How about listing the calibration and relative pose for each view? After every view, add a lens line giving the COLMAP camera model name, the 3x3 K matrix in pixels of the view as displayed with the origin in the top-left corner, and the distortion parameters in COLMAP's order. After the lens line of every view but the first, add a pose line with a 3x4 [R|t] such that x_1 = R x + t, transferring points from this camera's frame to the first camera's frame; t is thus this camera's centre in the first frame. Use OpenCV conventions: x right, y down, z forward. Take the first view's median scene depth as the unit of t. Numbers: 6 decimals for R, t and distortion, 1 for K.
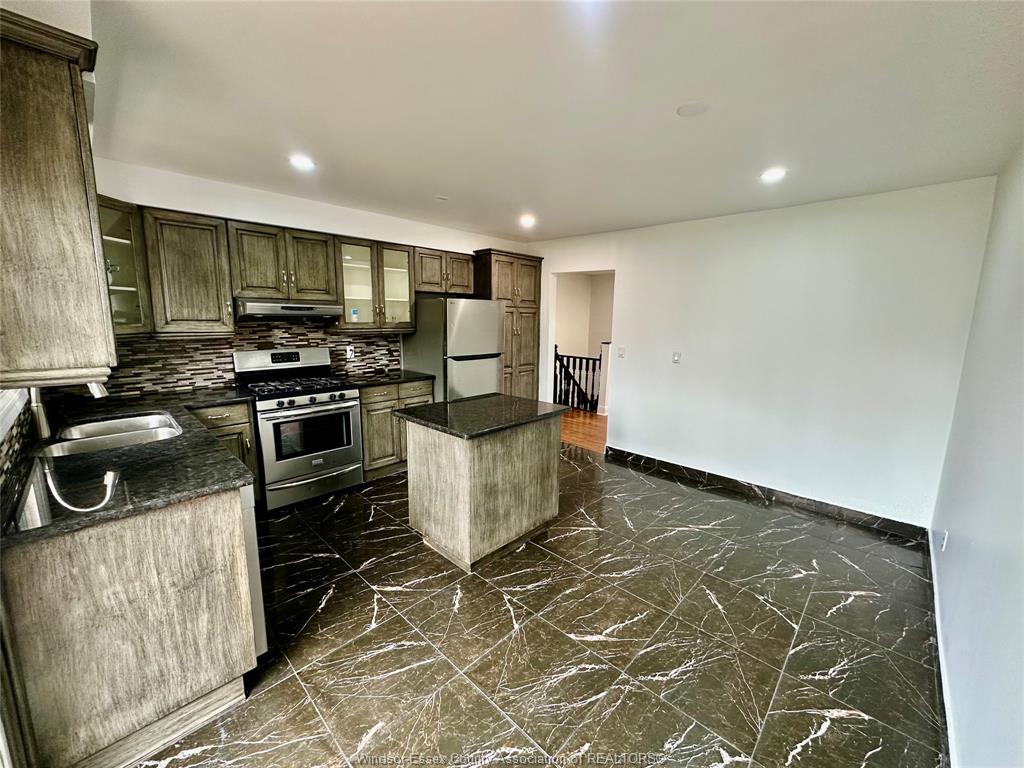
lens RADIAL K [[408.2, 0, 512.5], [0, 408.2, 382.9], [0, 0, 1]] dist [-0.000074, 0.000517]
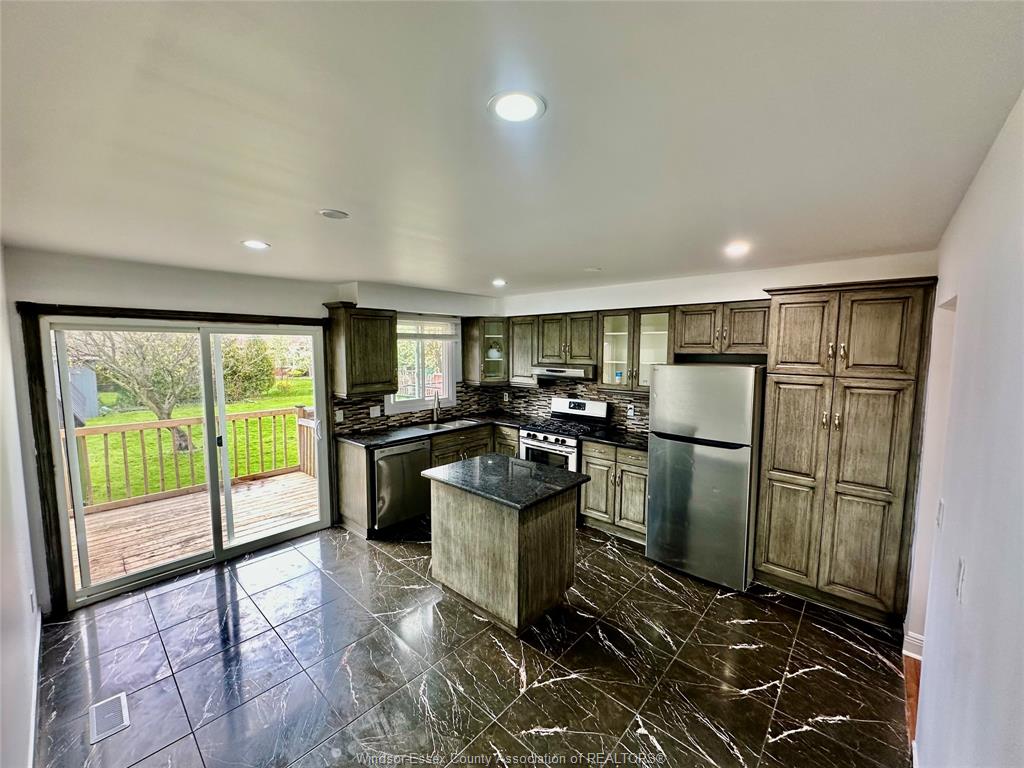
lens RADIAL K [[408.2, 0, 514.2], [0, 408.2, 385.0], [0, 0, 1]] dist [-0.000074, 0.000517]
pose [[0.032823, 0.077070, -0.996485, 0.766841], [-0.167580, 0.983332, 0.070533, -0.191273], [0.985312, 0.164676, 0.045192, 0.737886]]
